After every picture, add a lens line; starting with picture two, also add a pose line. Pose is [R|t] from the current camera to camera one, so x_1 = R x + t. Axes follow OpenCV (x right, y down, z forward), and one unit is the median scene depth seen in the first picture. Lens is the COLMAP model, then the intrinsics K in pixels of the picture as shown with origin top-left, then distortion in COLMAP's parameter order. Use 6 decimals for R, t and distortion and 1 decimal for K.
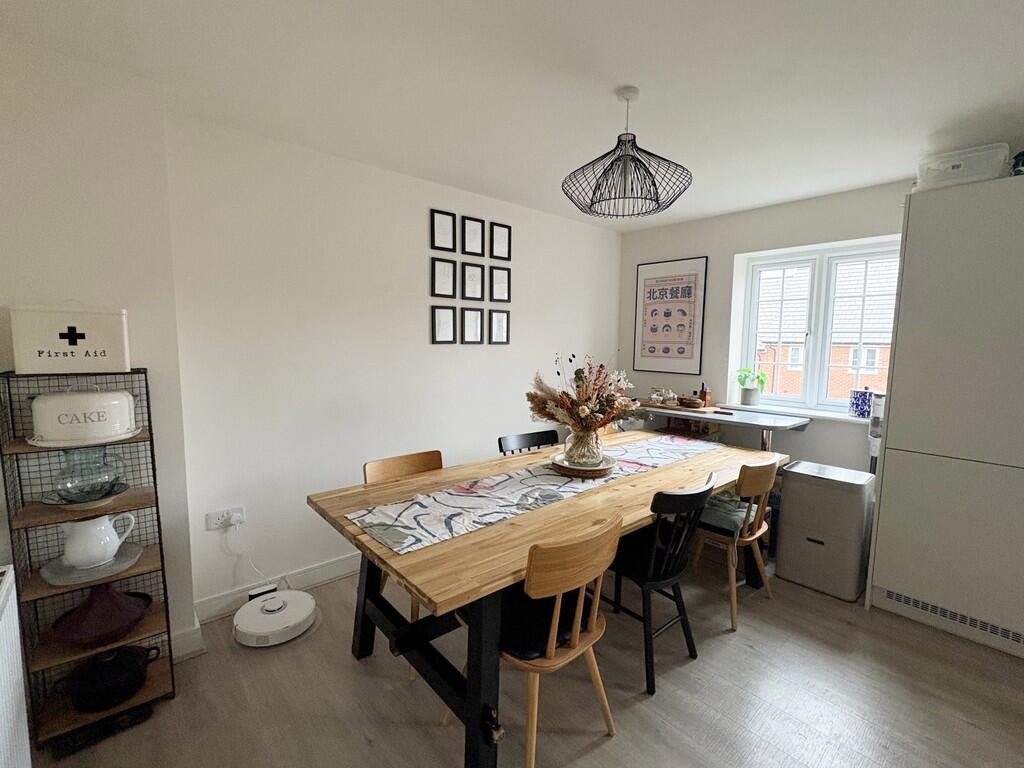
lens RADIAL K [[458.7, 0, 512.0], [0, 458.7, 384.0], [0, 0, 1]] dist [-0.002456, -0.000132]
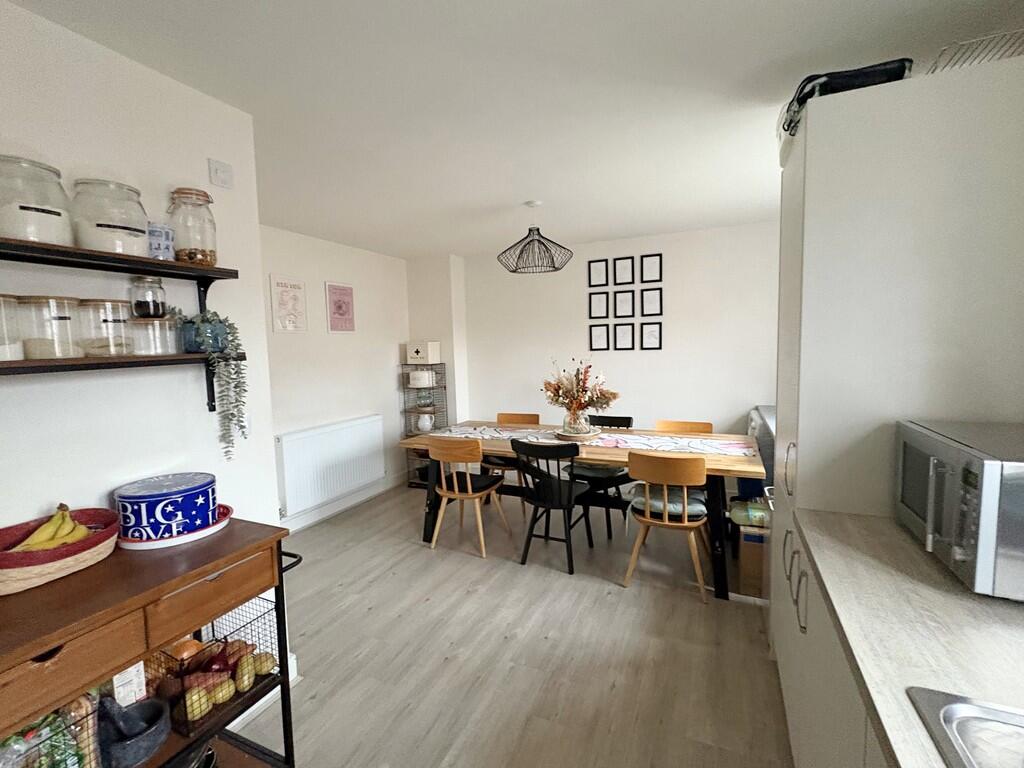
lens RADIAL K [[458.7, 0, 512.0], [0, 458.7, 384.0], [0, 0, 1]] dist [-0.002456, -0.000132]
pose [[0.409204, 0.048648, -0.911145, 1.058108], [-0.058863, 0.997905, 0.026844, -0.005036], [0.910542, 0.042648, 0.411210, 0.160561]]
